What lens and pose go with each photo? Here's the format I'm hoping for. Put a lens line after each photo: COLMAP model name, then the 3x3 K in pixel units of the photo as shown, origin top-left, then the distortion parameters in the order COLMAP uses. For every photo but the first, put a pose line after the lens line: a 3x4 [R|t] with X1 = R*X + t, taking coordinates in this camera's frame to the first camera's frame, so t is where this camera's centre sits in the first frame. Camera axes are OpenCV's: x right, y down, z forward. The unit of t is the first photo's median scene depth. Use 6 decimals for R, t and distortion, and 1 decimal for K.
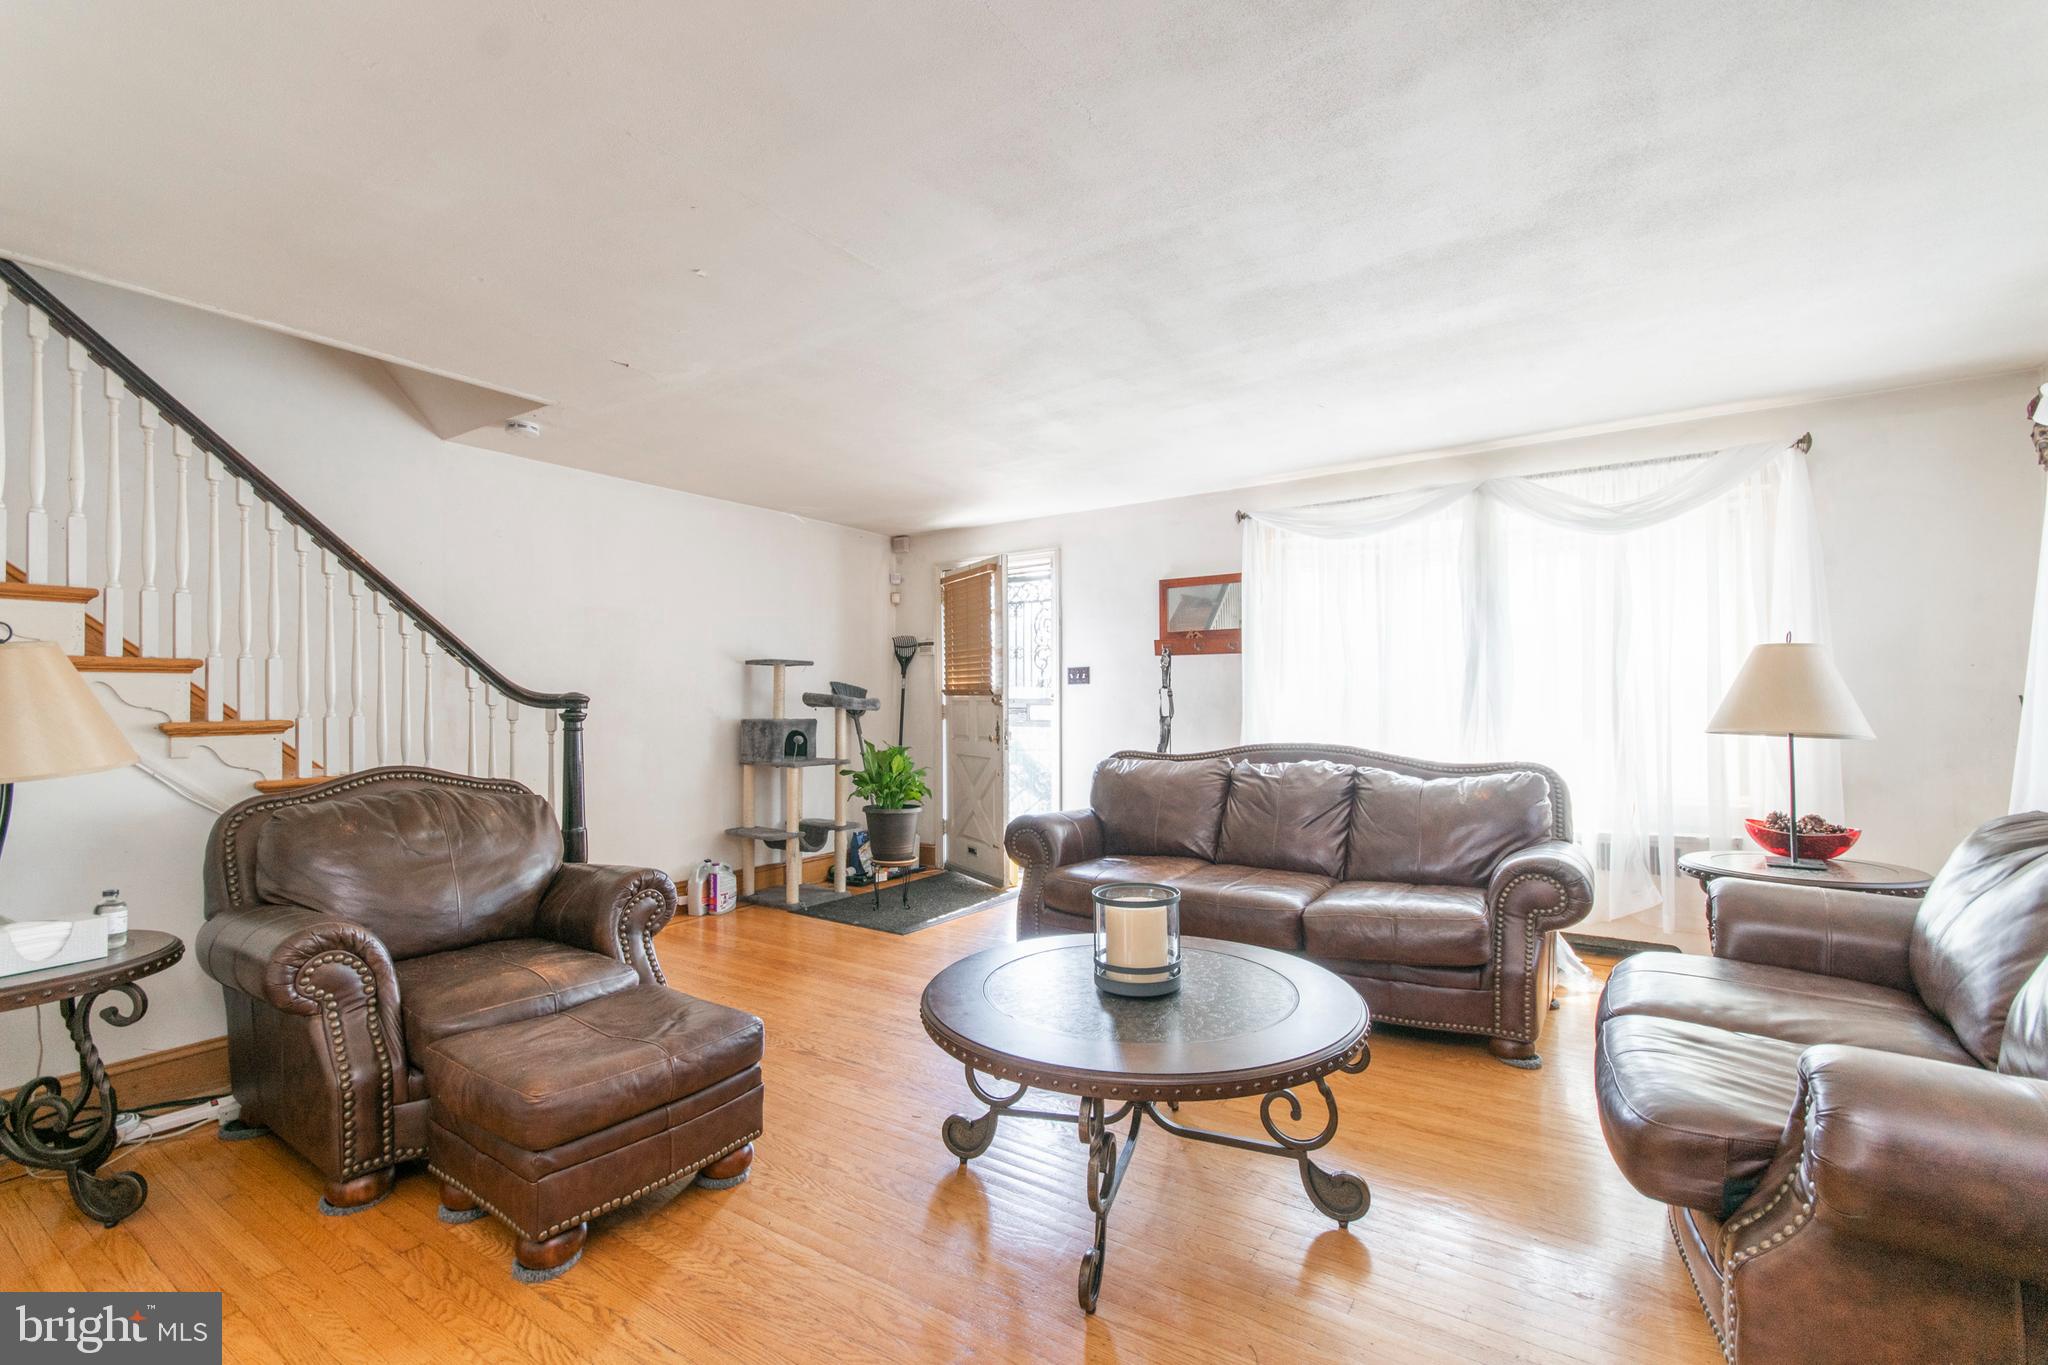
lens RADIAL K [[917.5, 0, 1024.6], [0, 917.5, 684.5], [0, 0, 1]] dist [0.003692, 0.002186]
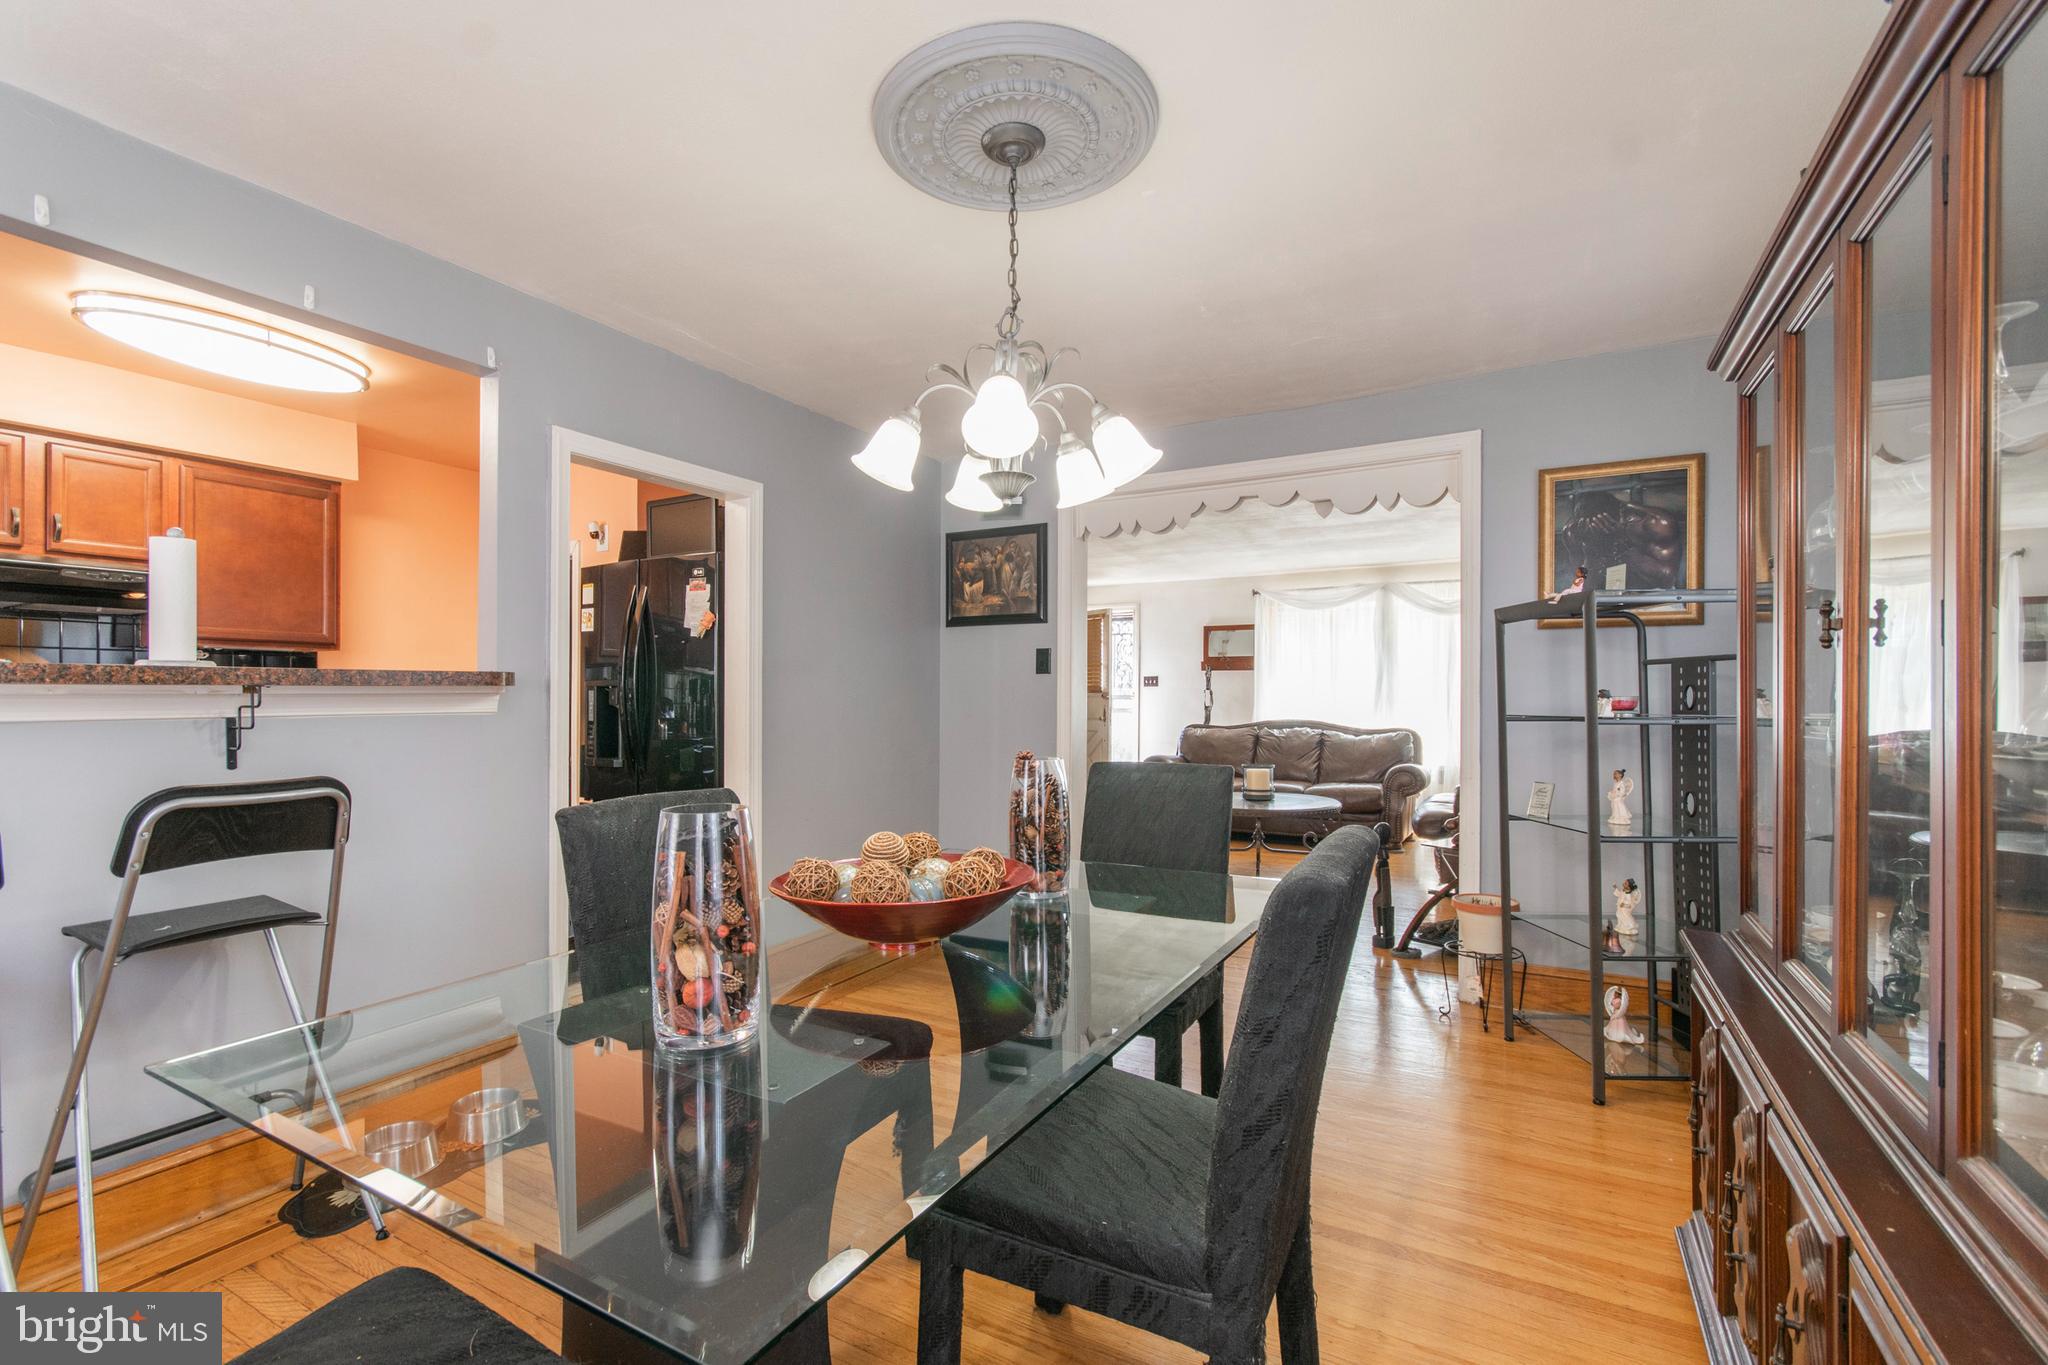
lens RADIAL K [[917.5, 0, 1030.1], [0, 917.5, 693.4], [0, 0, 1]] dist [0.003692, 0.002186]
pose [[0.996097, 0.010317, 0.087656, -0.388031], [-0.011508, 0.999848, 0.013096, -0.009026], [-0.087507, -0.014054, 0.996065, -0.808106]]
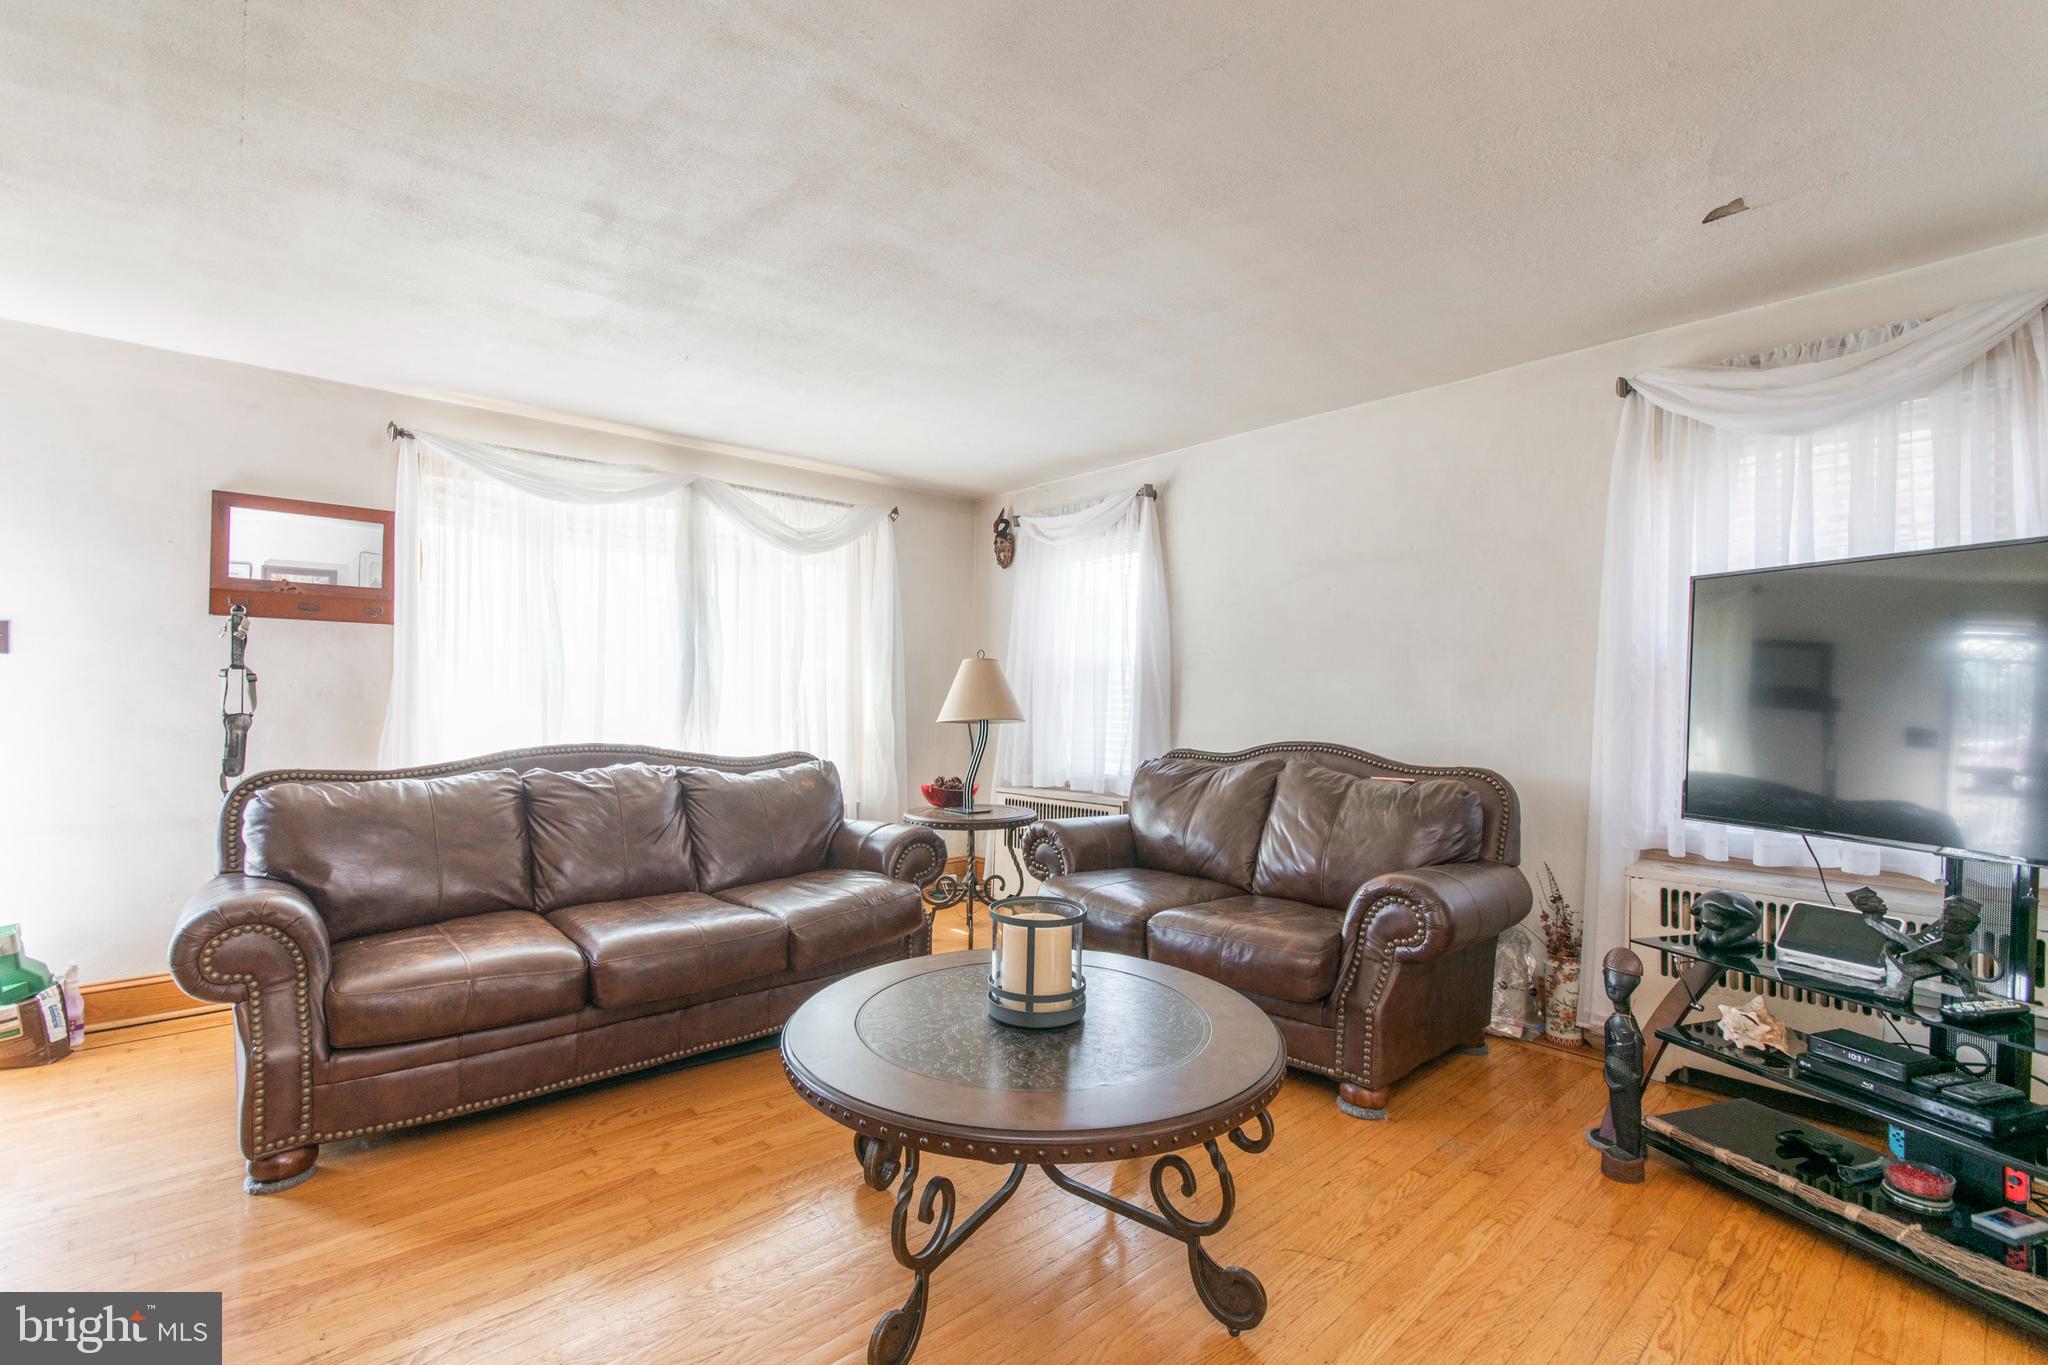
lens RADIAL K [[917.5, 0, 1015.1], [0, 917.5, 695.5], [0, 0, 1]] dist [0.003692, 0.002186]
pose [[0.249259, 0.016530, 0.968296, -0.370643], [-0.025362, 0.999623, -0.010537, 0.018100], [-0.968105, -0.021931, 0.249584, 0.395641]]
